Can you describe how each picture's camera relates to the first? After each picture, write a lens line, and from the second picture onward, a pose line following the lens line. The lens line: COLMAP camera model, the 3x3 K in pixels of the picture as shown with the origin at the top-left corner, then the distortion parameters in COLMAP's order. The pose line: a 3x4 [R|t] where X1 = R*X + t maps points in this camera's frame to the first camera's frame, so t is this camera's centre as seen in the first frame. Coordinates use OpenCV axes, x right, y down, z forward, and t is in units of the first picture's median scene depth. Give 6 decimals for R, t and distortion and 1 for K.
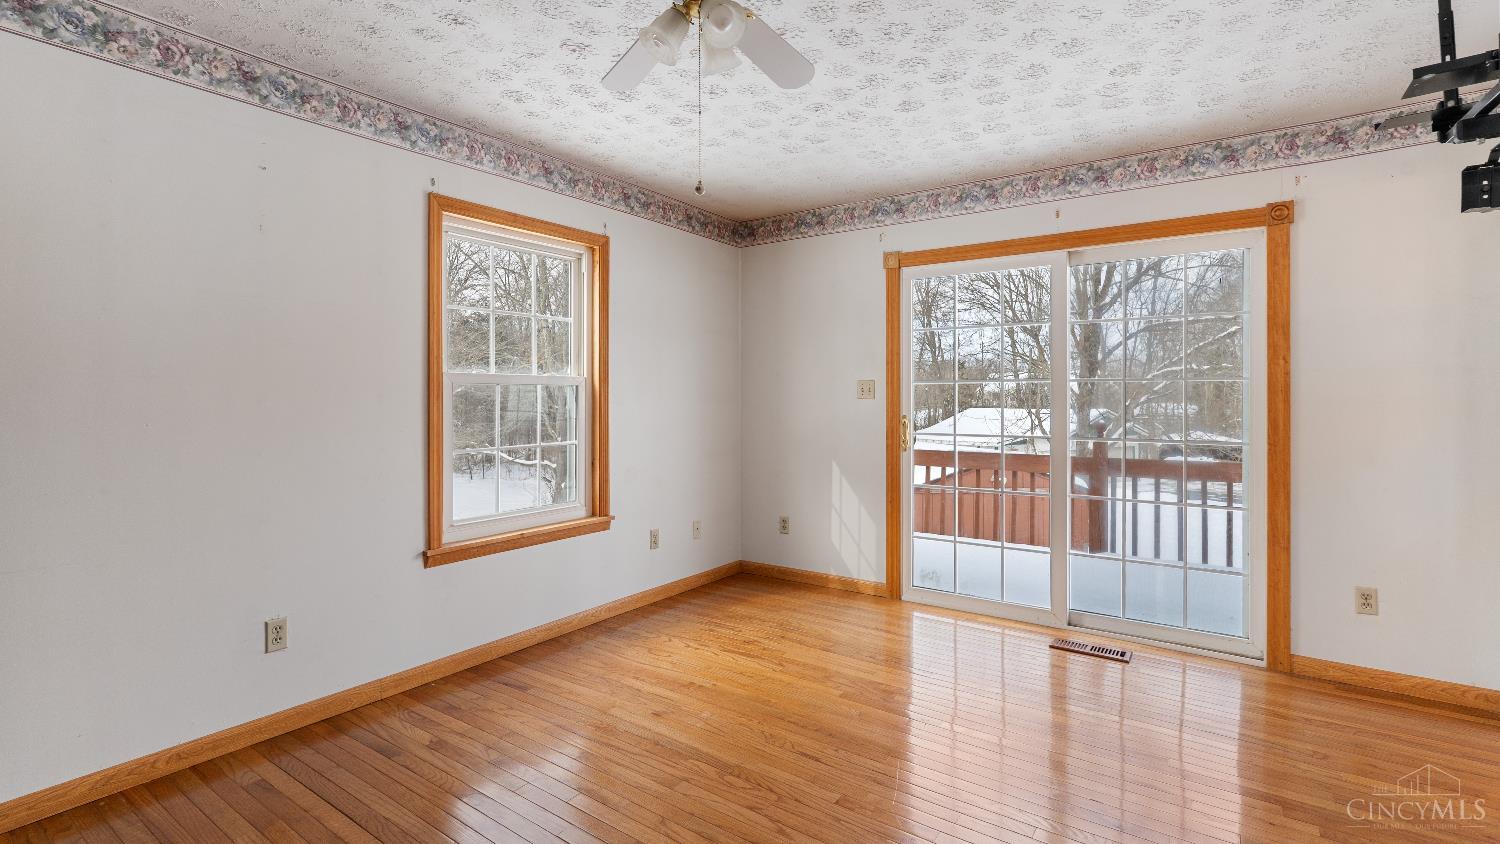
lens RADIAL K [[675.0, 0, 749.5], [0, 675.0, 418.8], [0, 0, 1]] dist [-0.003599, -0.000843]
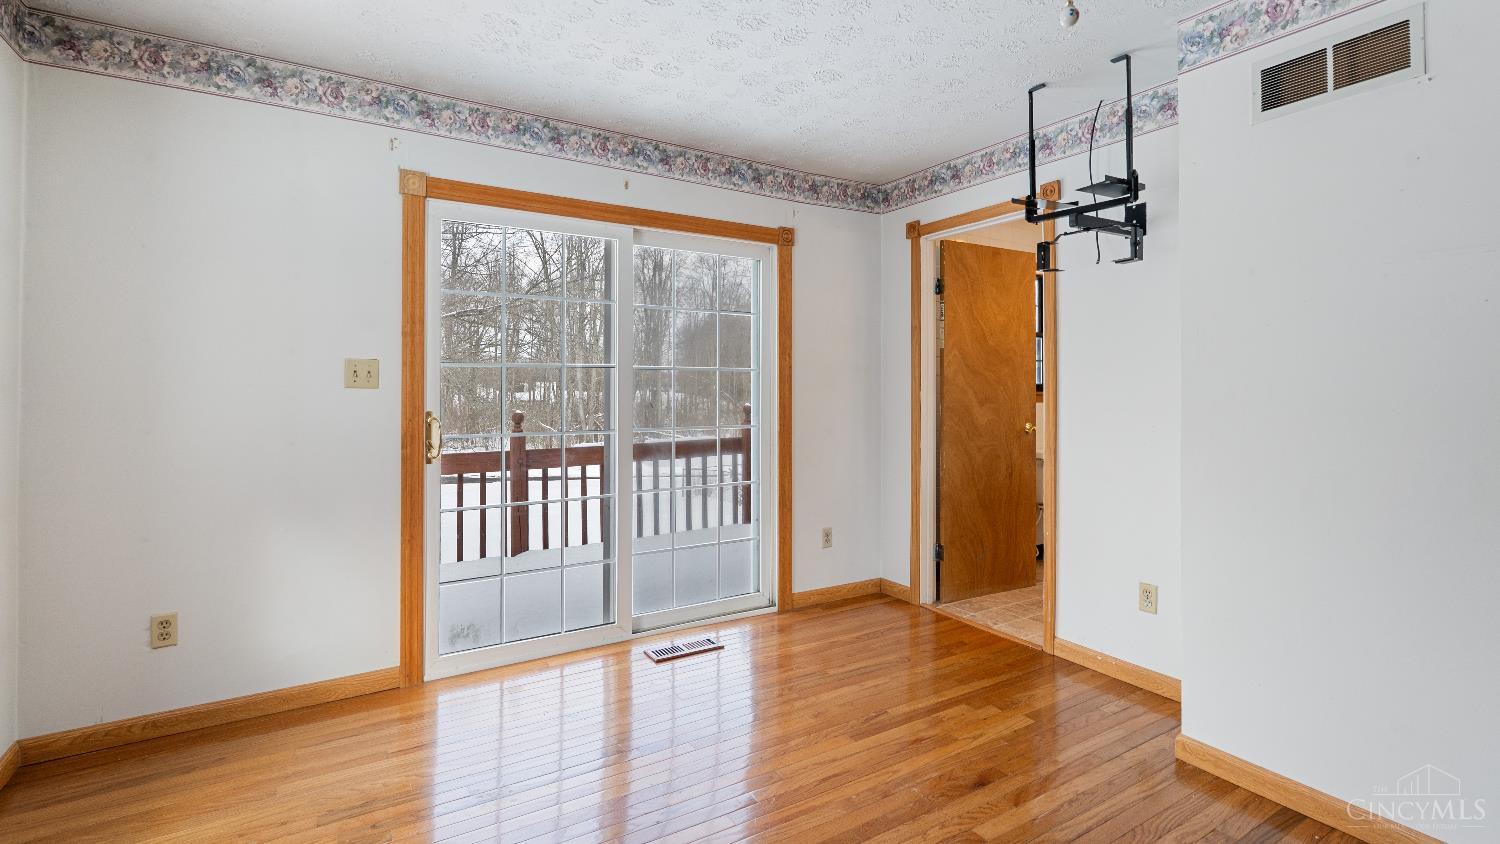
lens RADIAL K [[693.2, 0, 749.2], [0, 693.2, 391.7], [0, 0, 1]] dist [-0.002014, -0.000328]
pose [[0.392069, -0.003353, 0.919930, -0.347927], [0.029152, 0.999536, -0.008781, -0.011688], [-0.919474, 0.030261, 0.391985, 0.497354]]
